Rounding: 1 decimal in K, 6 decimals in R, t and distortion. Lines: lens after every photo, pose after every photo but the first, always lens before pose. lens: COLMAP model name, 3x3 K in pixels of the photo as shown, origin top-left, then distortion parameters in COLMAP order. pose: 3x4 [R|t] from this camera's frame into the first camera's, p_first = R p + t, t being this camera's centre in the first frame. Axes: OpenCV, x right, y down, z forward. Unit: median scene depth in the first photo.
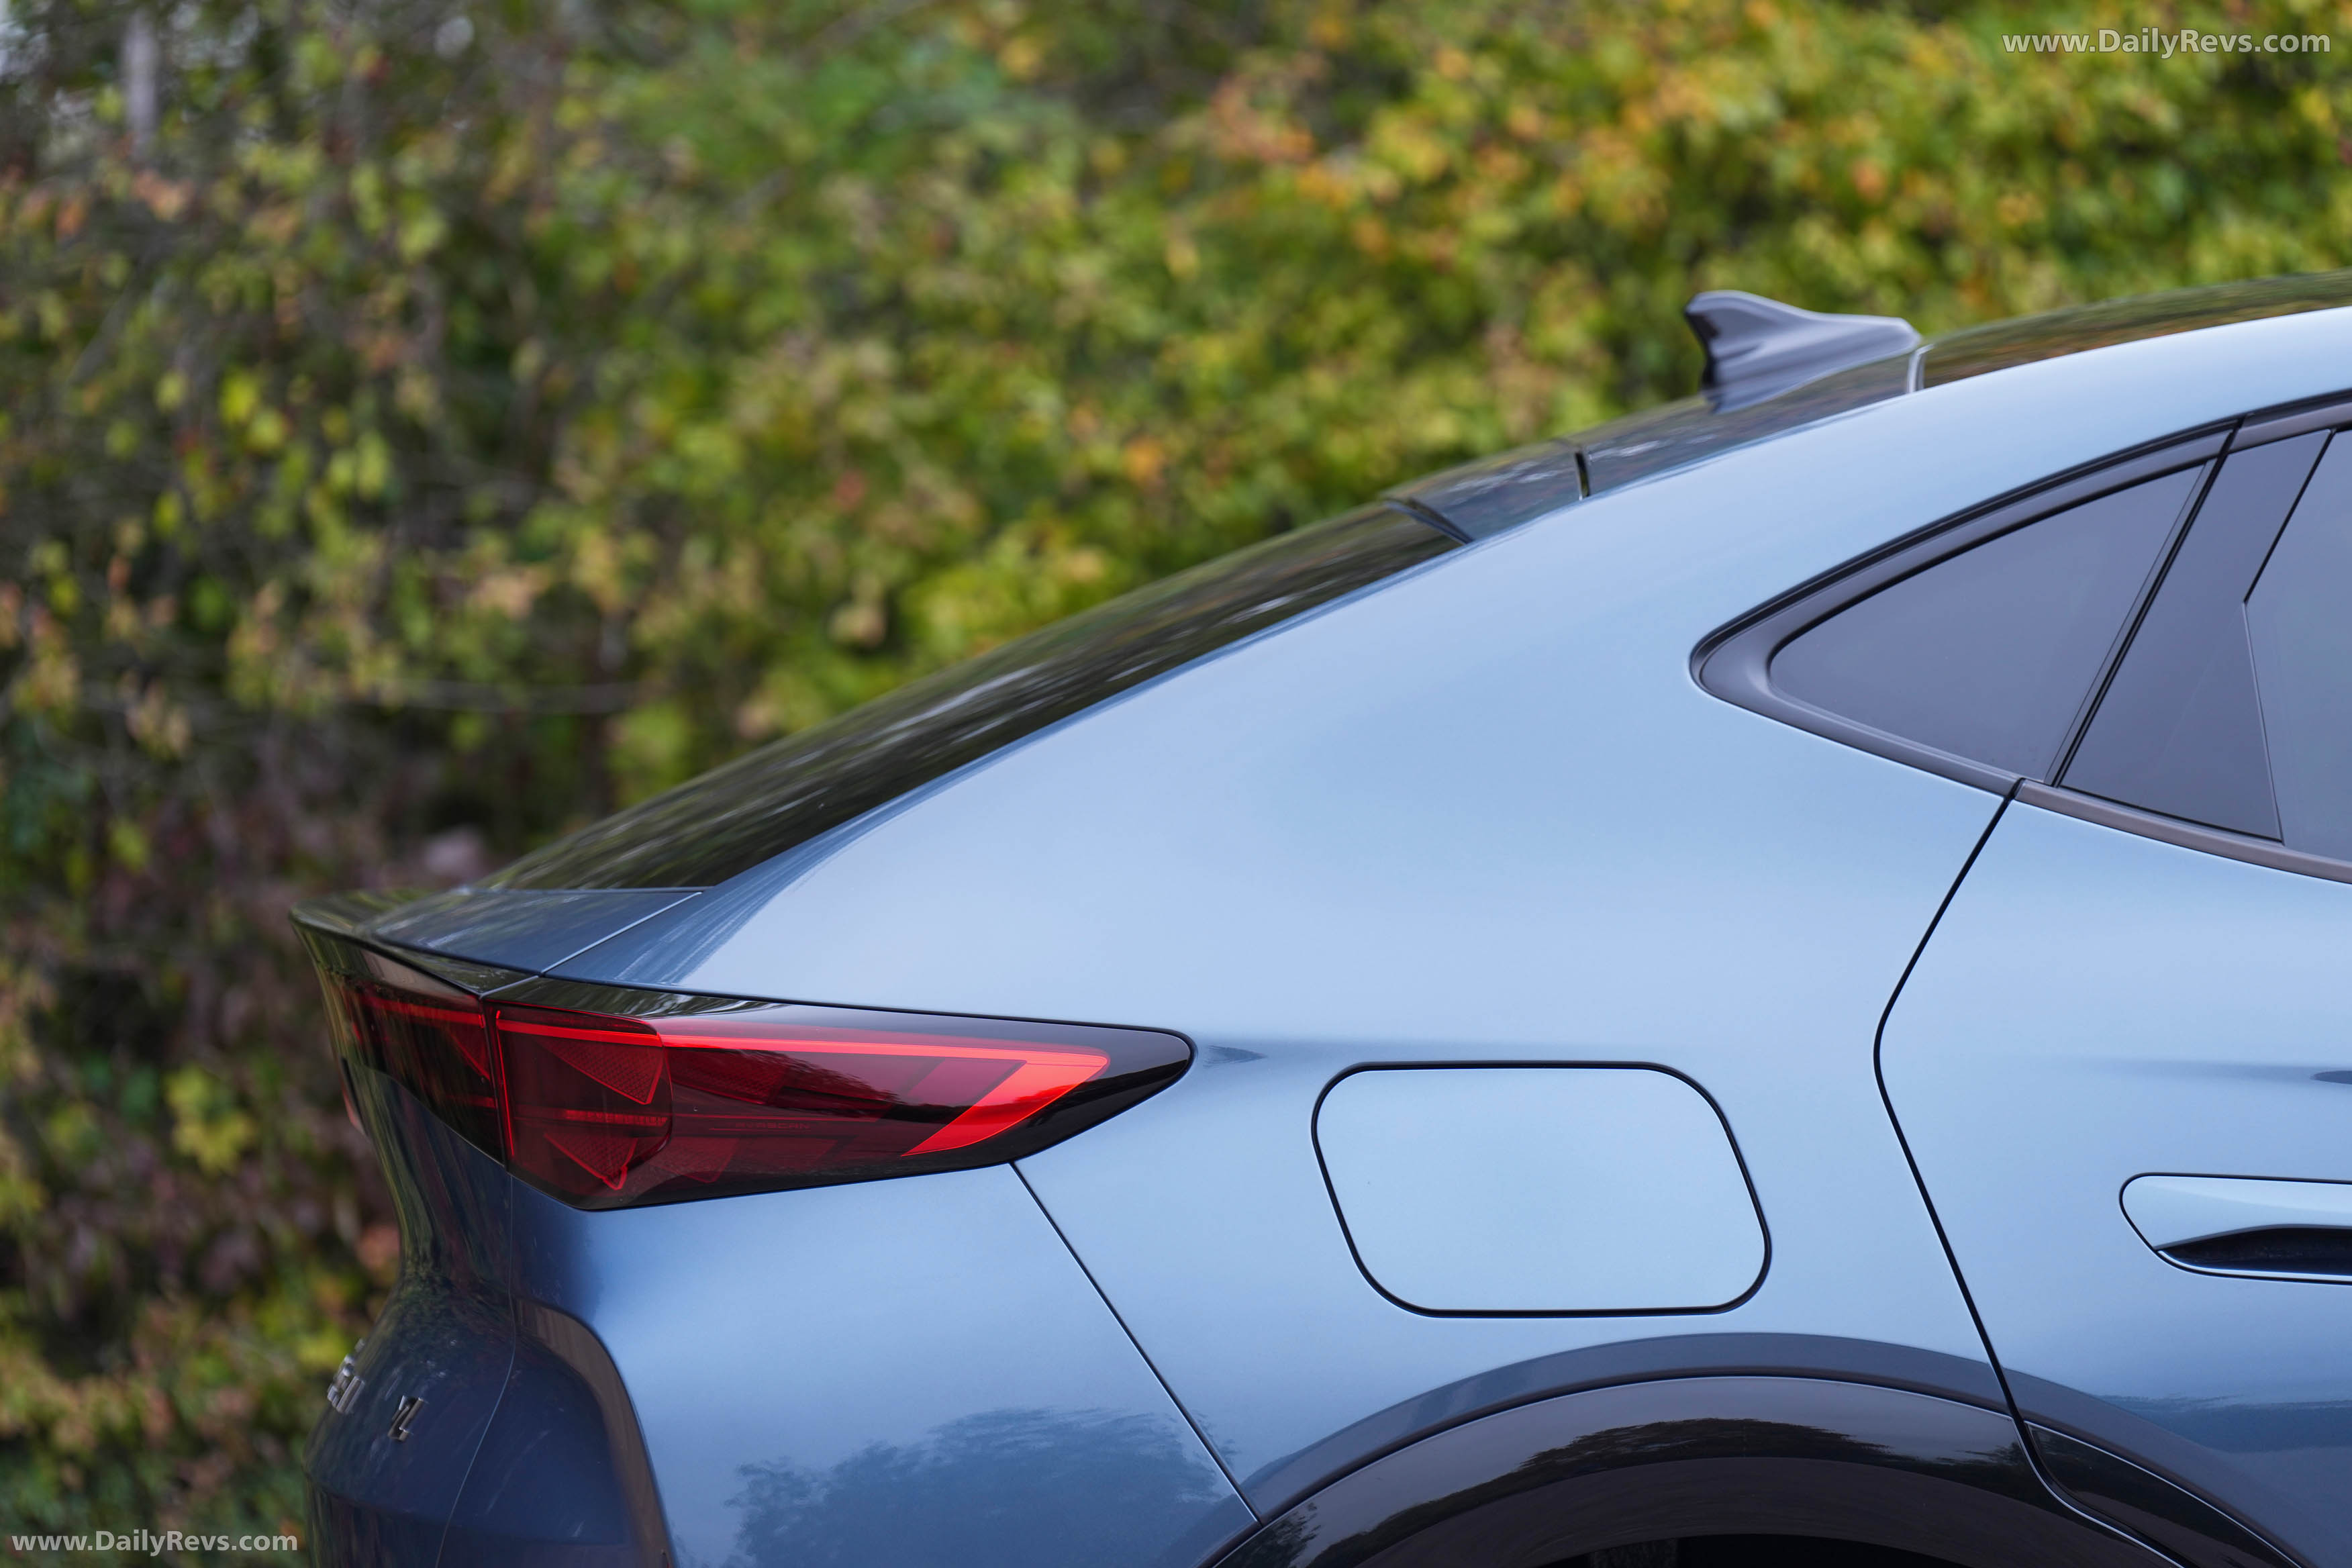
lens RADIAL K [[10772.1, 0, 1181.2], [0, 10772.1, 782.1], [0, 0, 1]] dist [1.585961, 0.000000]
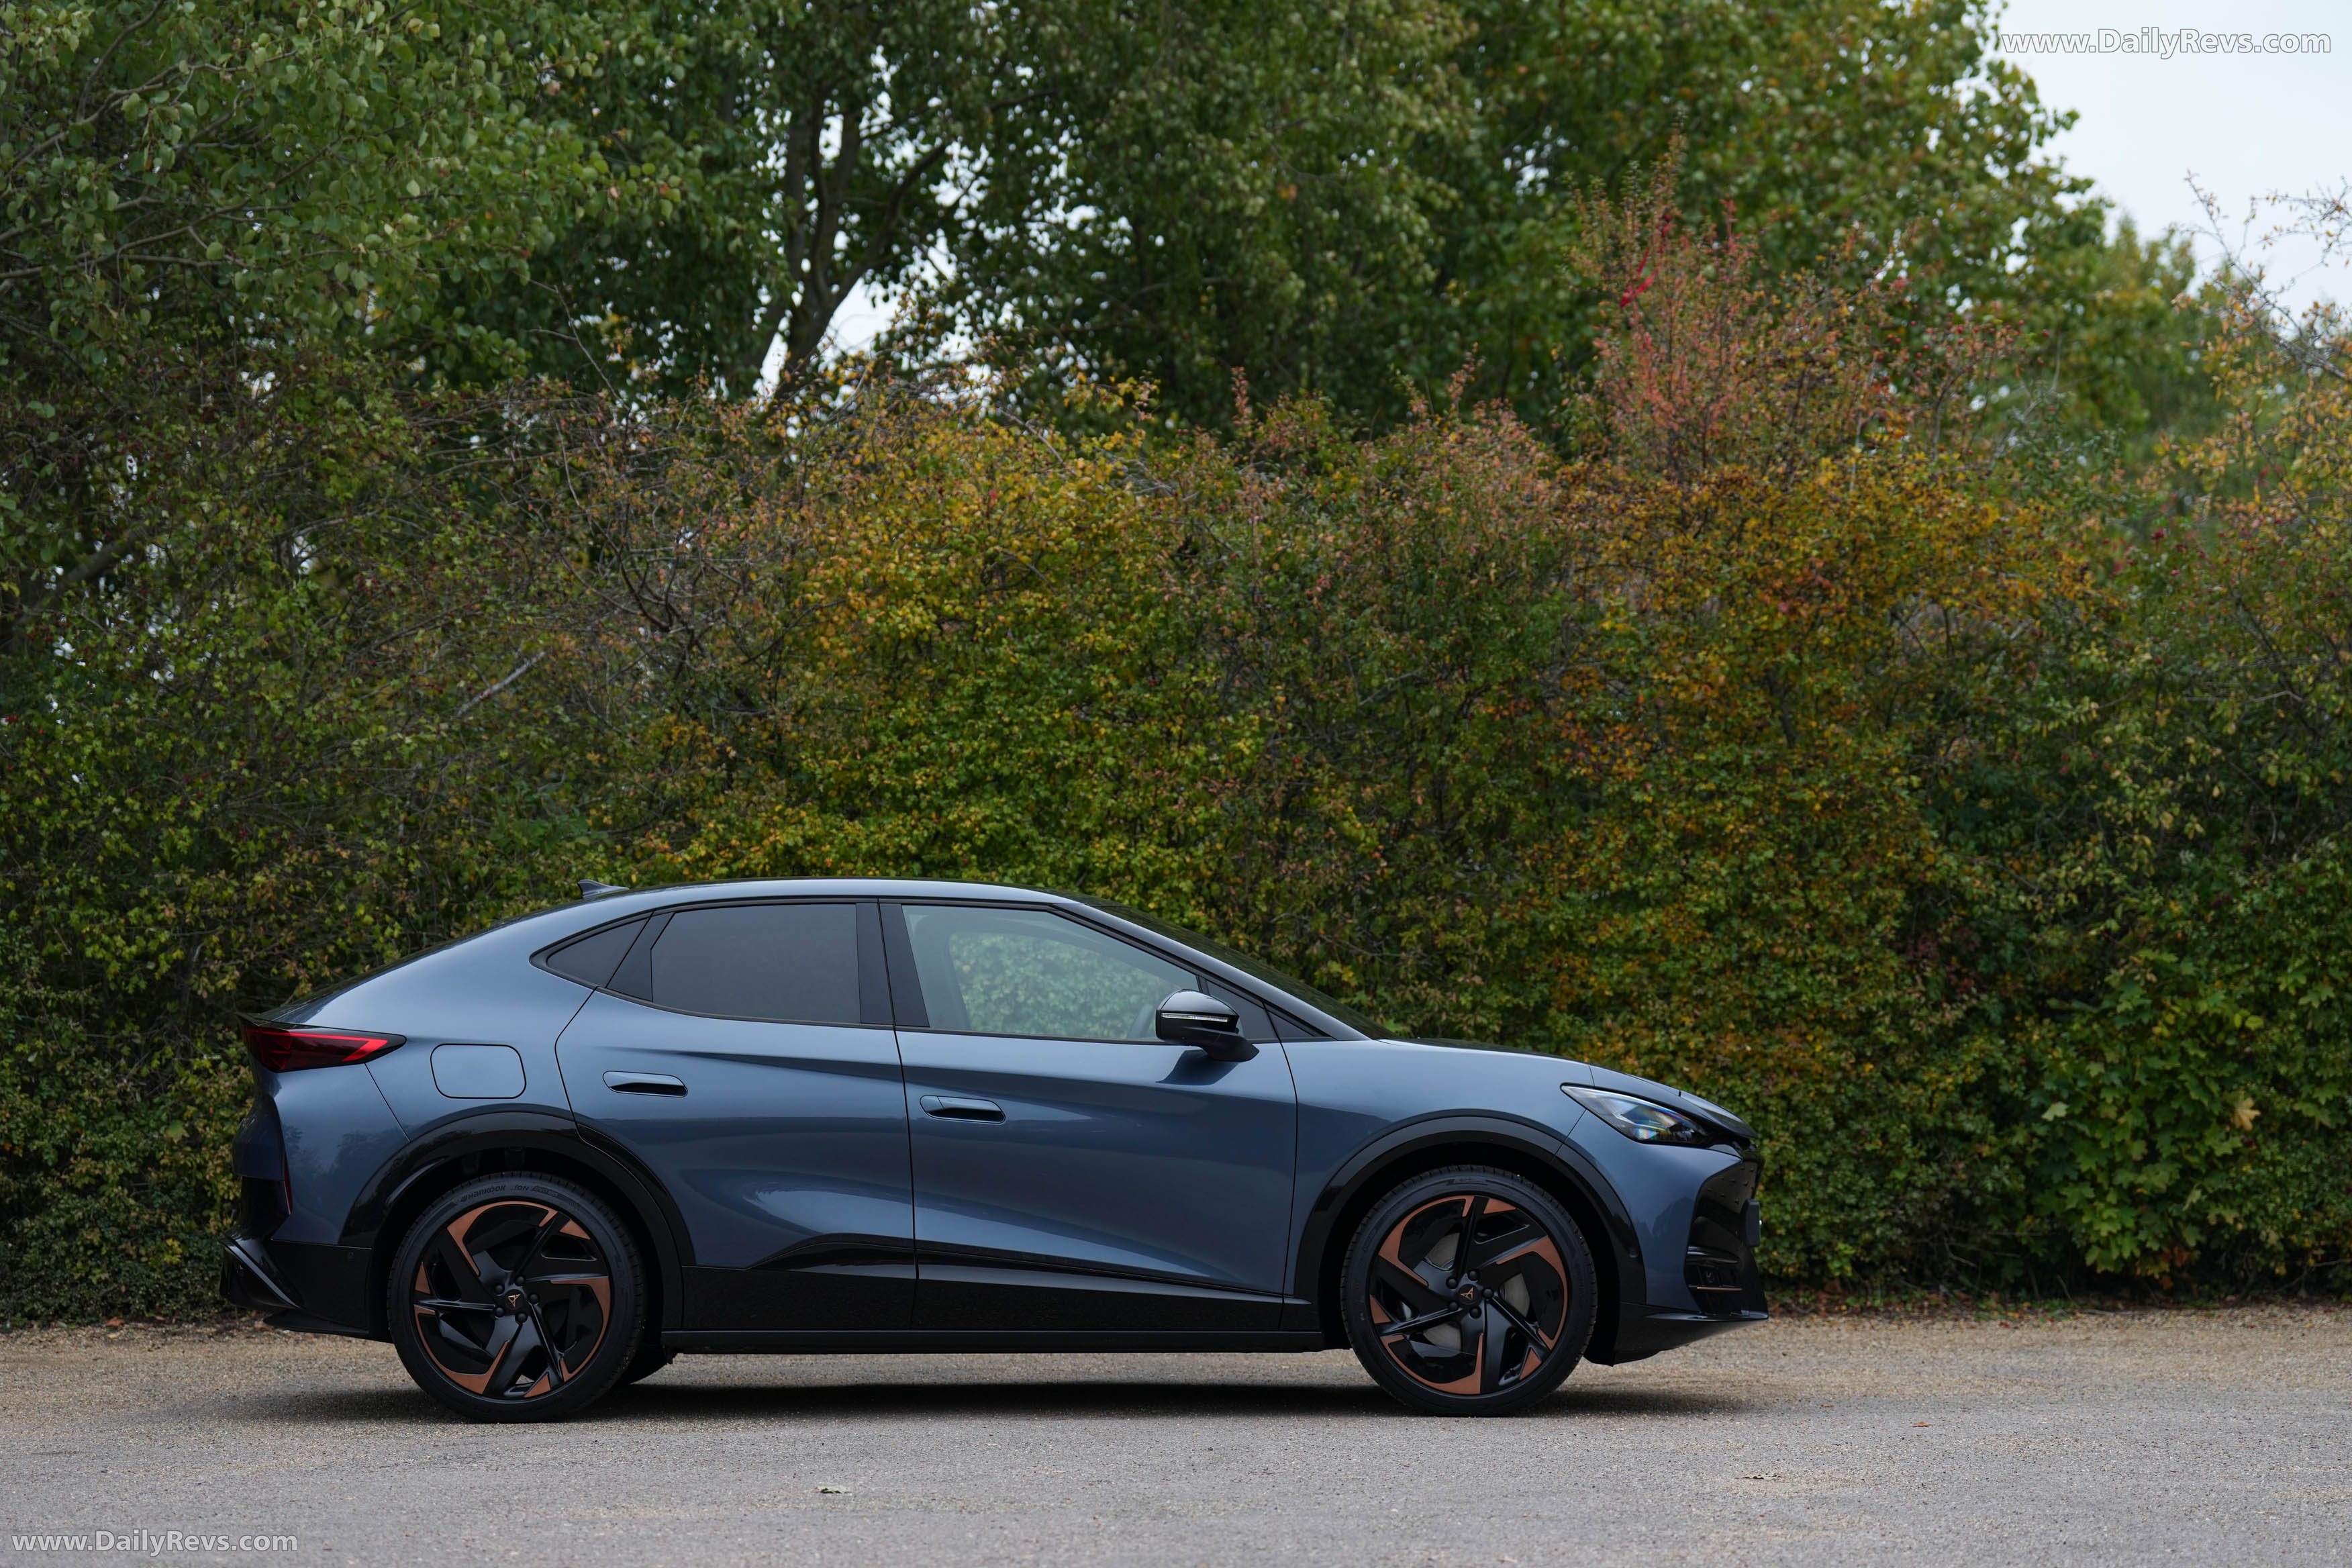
lens RADIAL K [[6161.2, 0, 1166.9], [0, 6161.2, 779.7], [0, 0, 1]] dist [0.383491, 0.000000]
pose [[0.997323, 0.030073, -0.066658, 0.307496], [-0.034811, 0.996862, -0.071098, 0.056597], [0.064311, 0.073228, 0.995240, -0.989000]]
